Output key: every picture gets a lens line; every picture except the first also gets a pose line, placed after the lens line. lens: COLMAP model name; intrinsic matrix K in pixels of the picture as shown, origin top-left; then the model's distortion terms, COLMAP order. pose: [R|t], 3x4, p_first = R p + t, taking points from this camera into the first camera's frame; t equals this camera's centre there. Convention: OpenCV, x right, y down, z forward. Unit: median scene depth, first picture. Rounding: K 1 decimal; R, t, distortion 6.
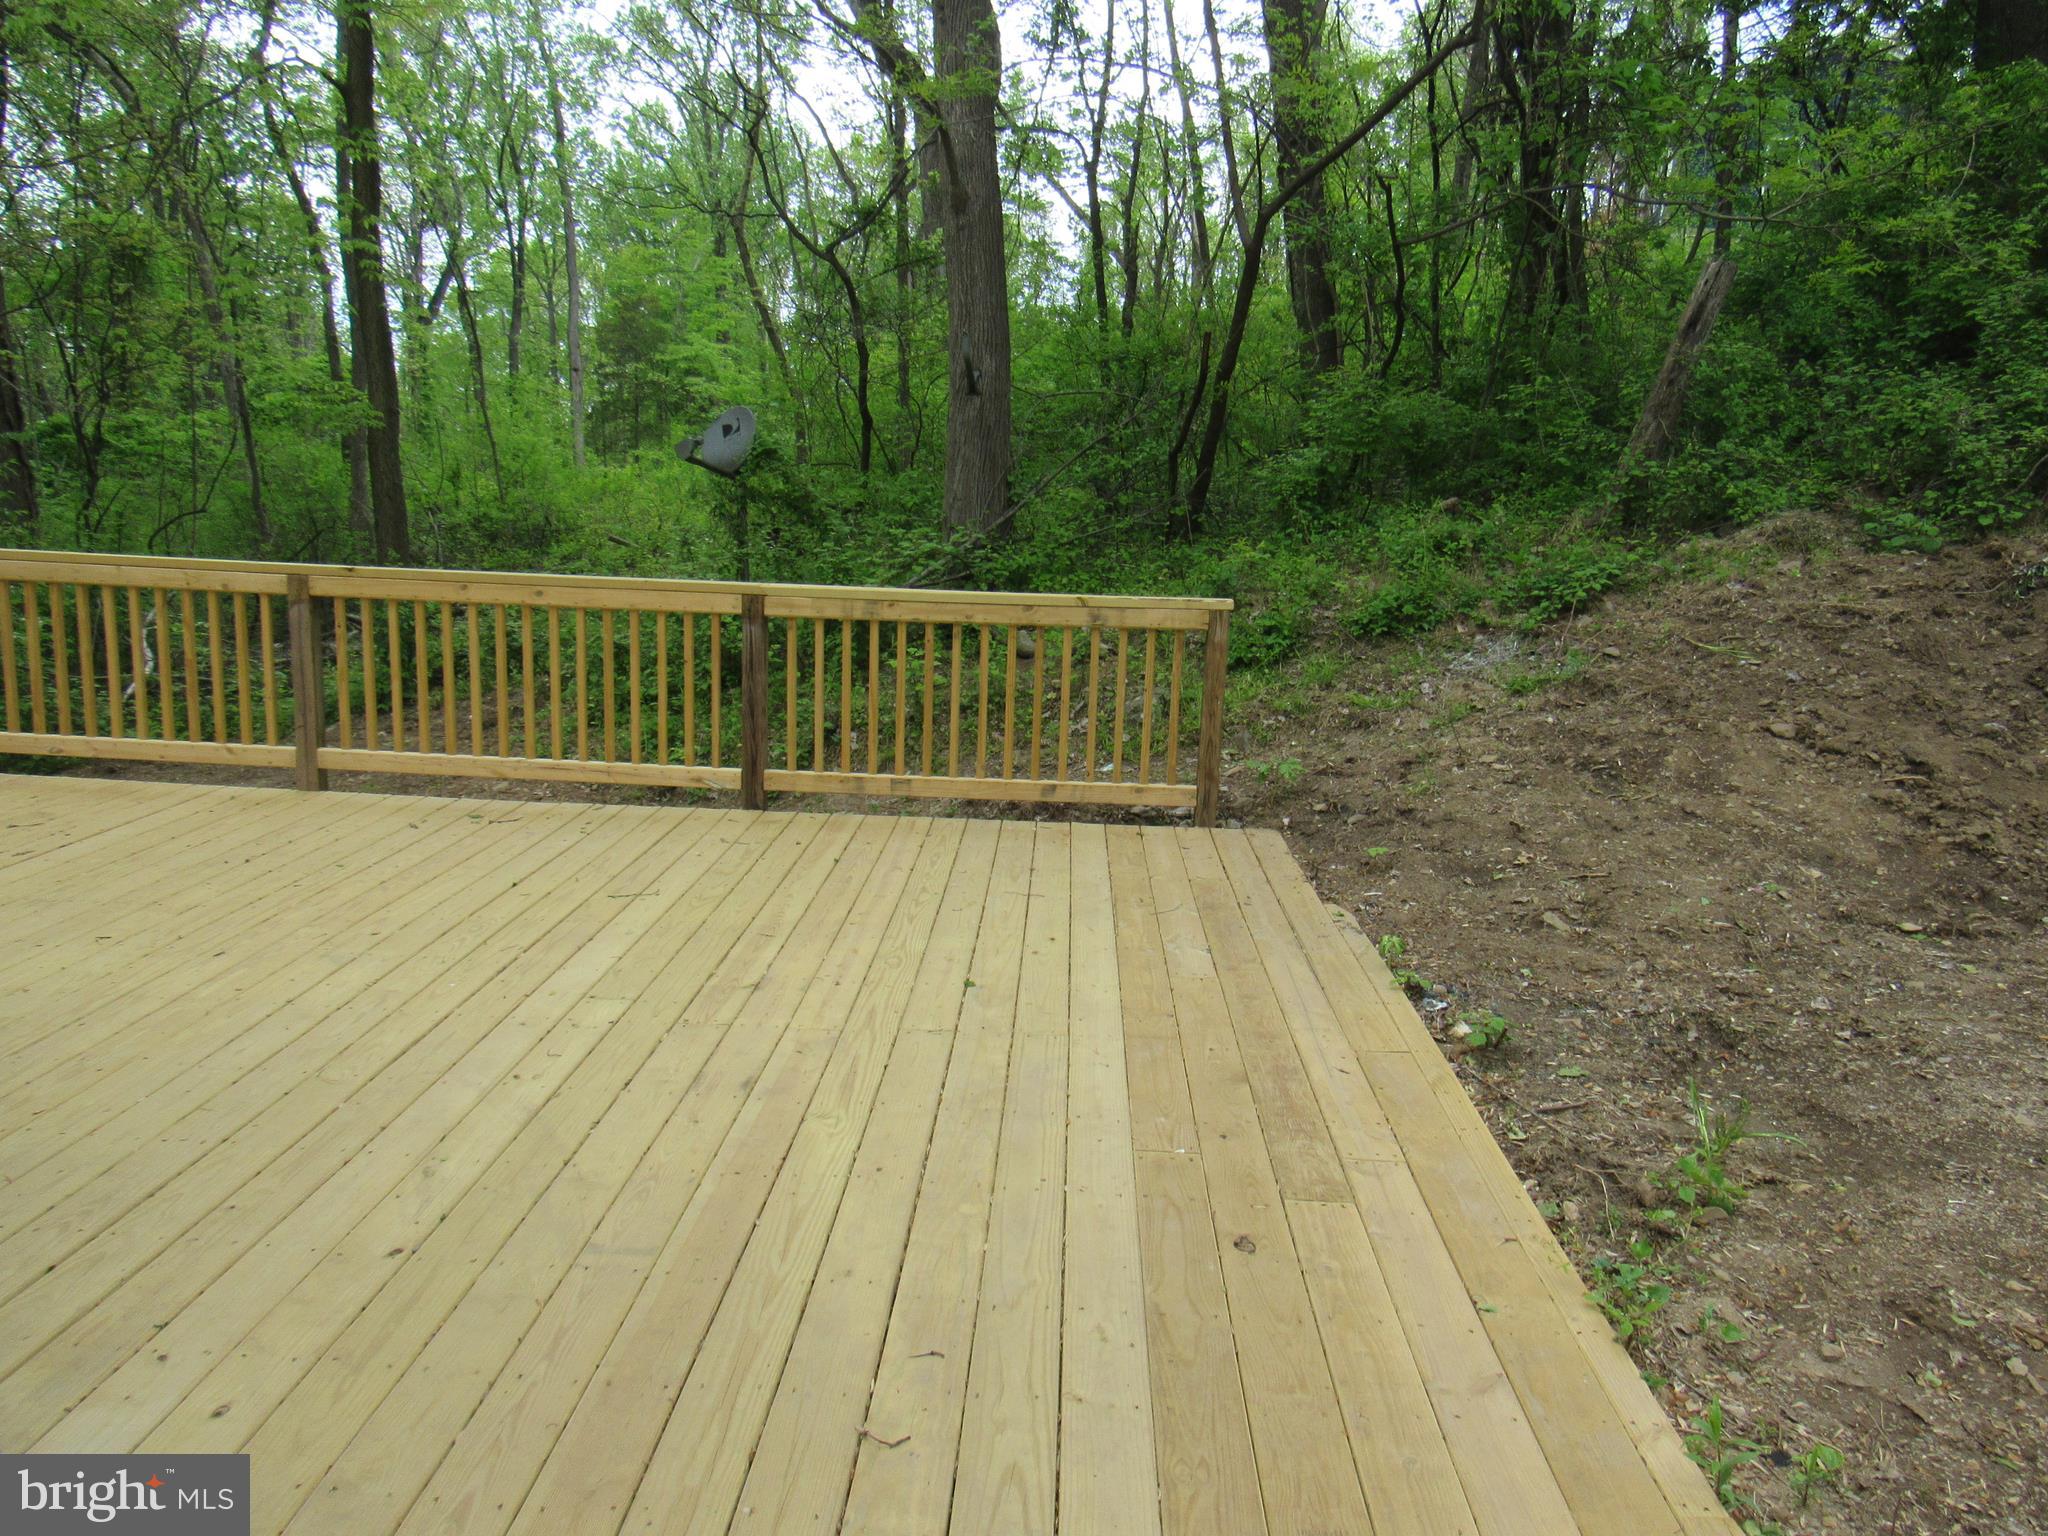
lens RADIAL K [[1471.3, 0, 1020.1], [0, 1471.3, 773.8], [0, 0, 1]] dist [-0.032368, 0.017521]
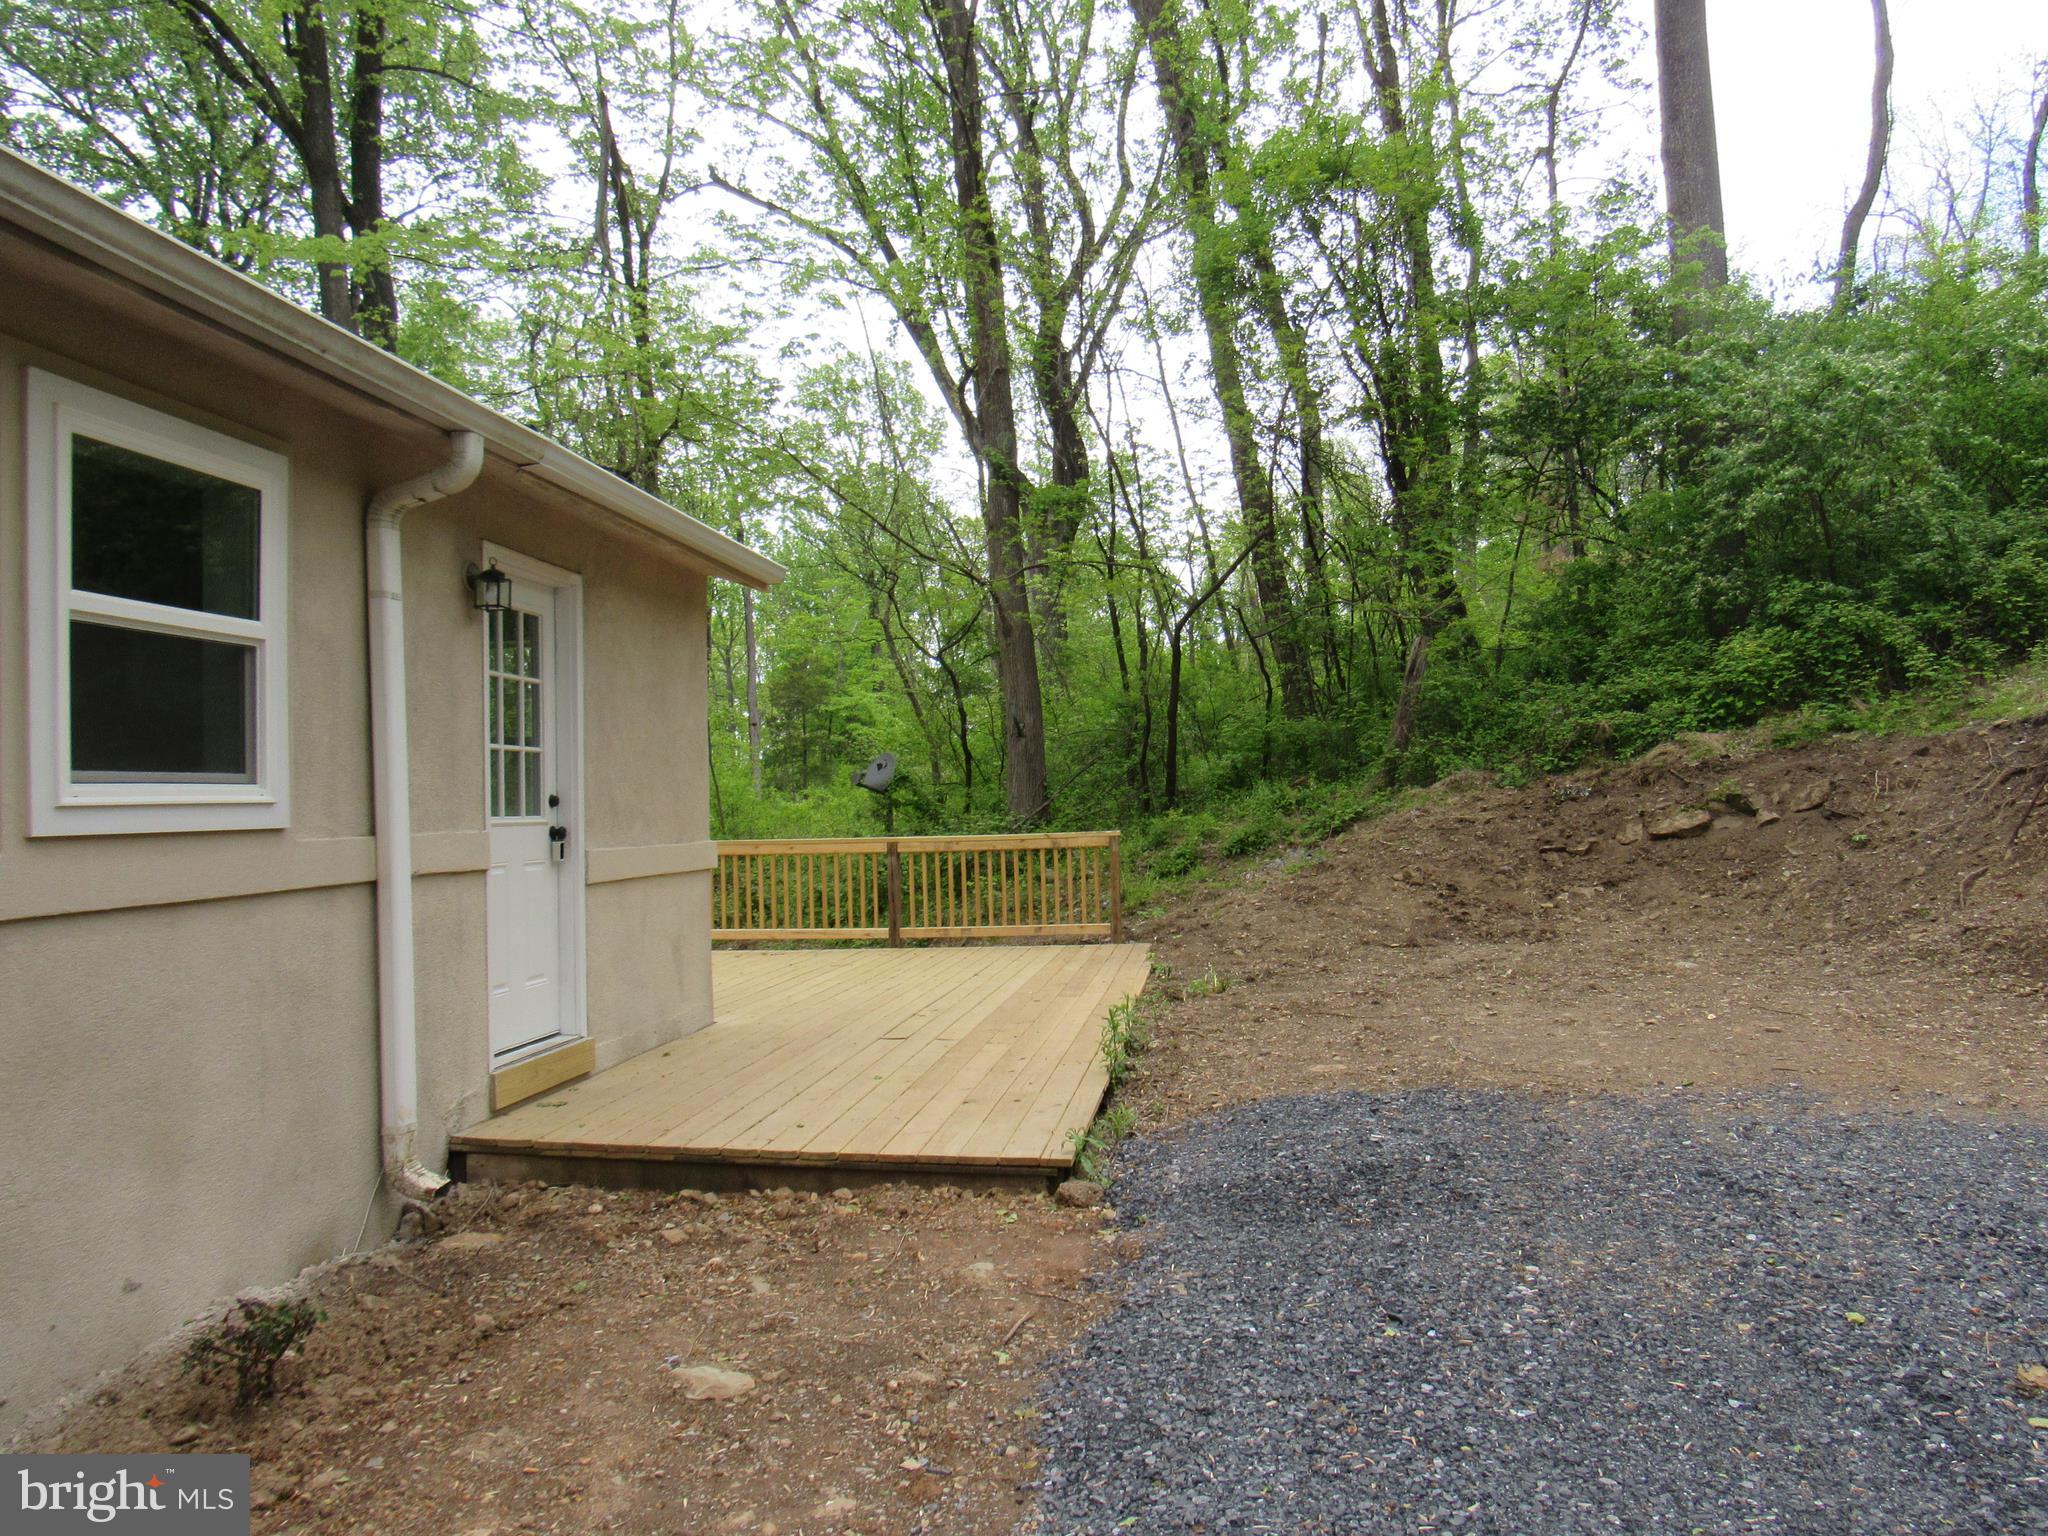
lens RADIAL K [[1471.3, 0, 1020.1], [0, 1471.3, 773.8], [0, 0, 1]] dist [-0.032368, 0.017521]
pose [[0.992725, -0.065494, -0.101029, 0.136044], [0.042329, 0.975390, -0.216387, 0.152385], [0.112715, 0.210537, 0.971066, -0.647153]]
